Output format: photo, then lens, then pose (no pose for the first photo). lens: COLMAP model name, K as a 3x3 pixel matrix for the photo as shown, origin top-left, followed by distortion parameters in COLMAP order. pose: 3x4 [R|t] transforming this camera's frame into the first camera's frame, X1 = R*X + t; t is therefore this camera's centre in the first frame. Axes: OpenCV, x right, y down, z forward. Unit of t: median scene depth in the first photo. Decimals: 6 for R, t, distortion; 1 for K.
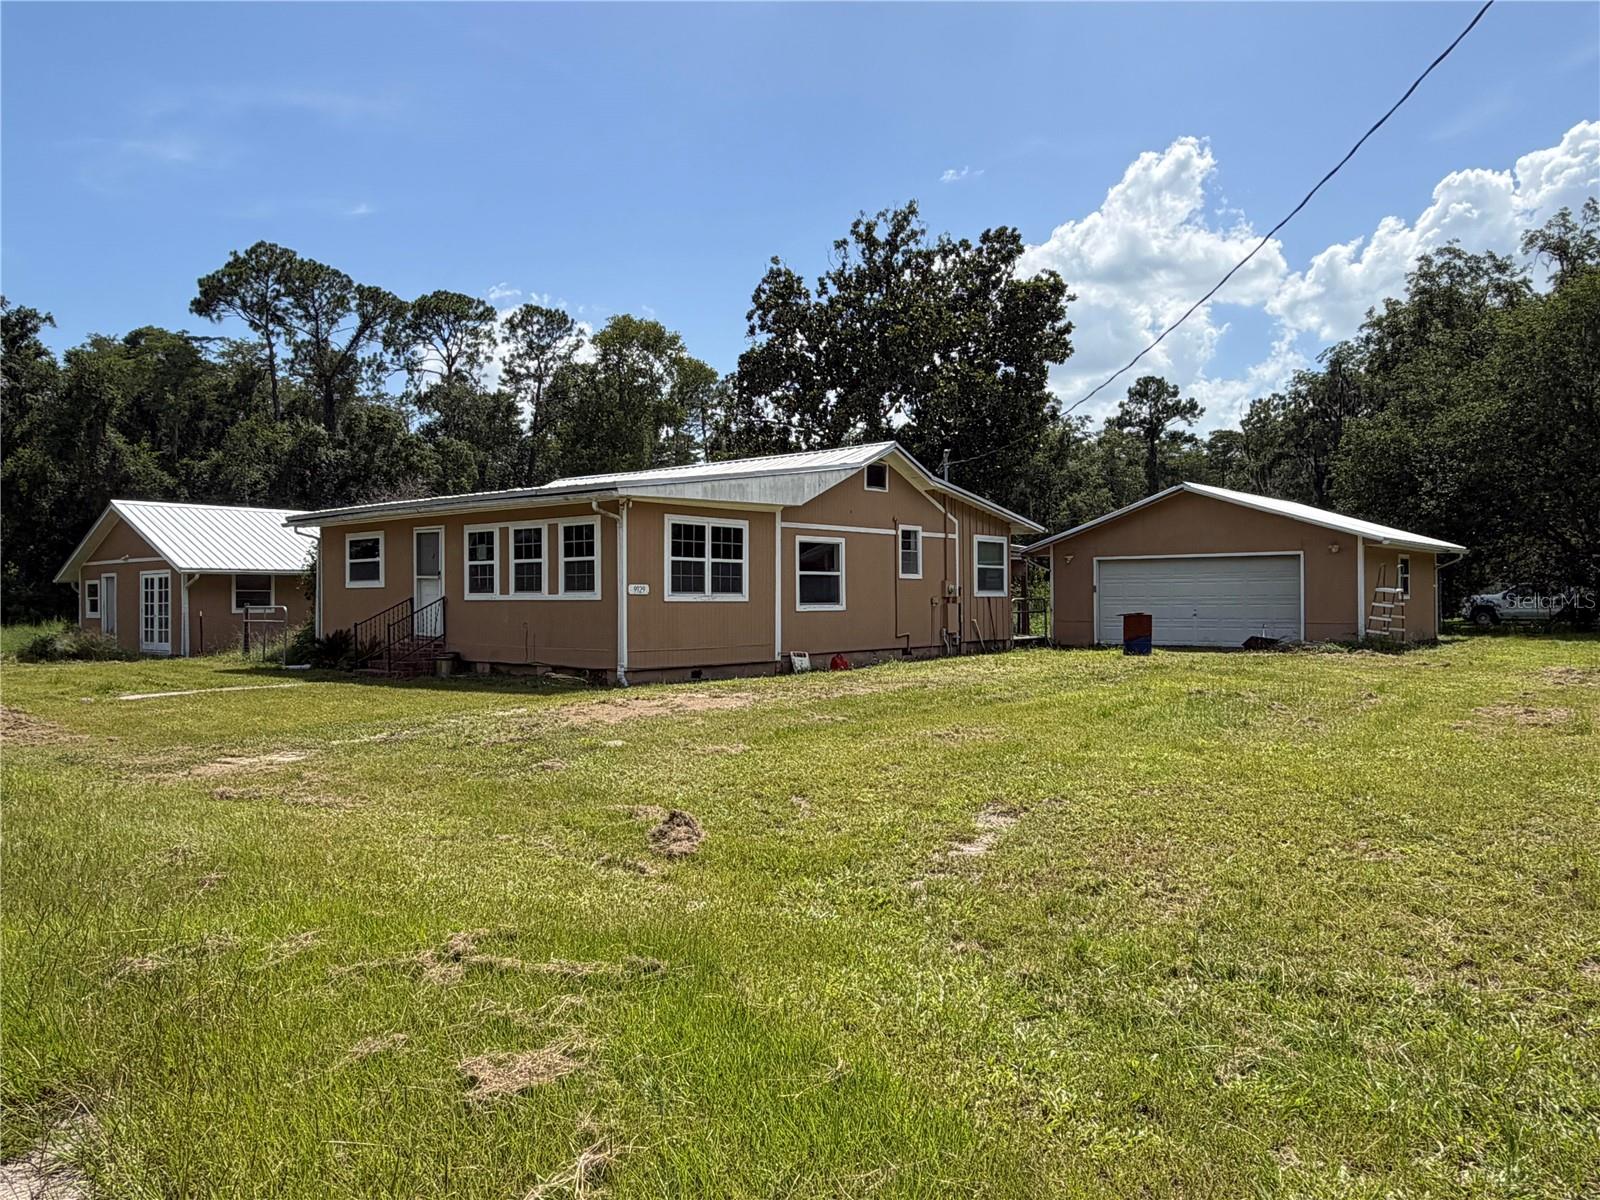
lens RADIAL K [[1107.0, 0, 810.3], [0, 1107.0, 598.5], [0, 0, 1]] dist [-0.001128, 0.001482]
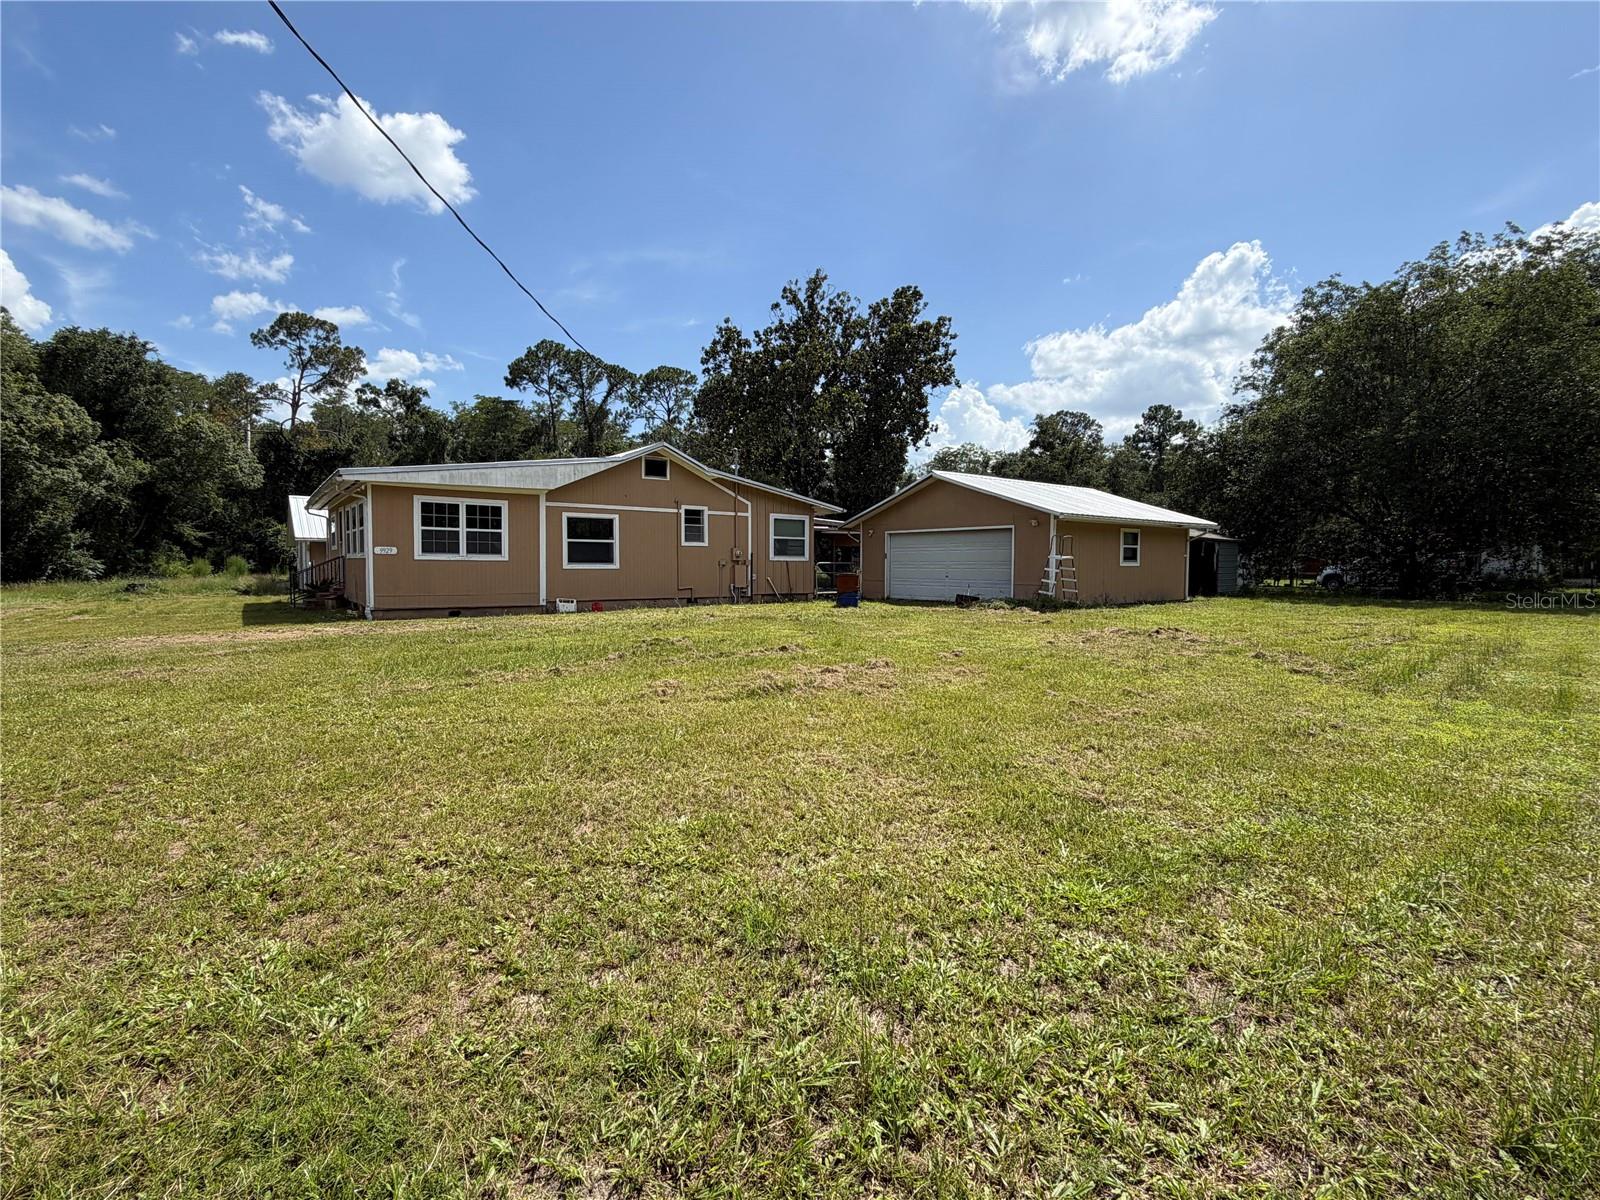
lens RADIAL K [[707.1, 0, 807.6], [0, 707.1, 600.7], [0, 0, 1]] dist [0.000781, -0.000632]
pose [[0.976200, 0.021467, -0.215806, 0.272413], [-0.010170, 0.998526, 0.053323, 0.000926], [0.216633, -0.049859, 0.974979, 0.129271]]
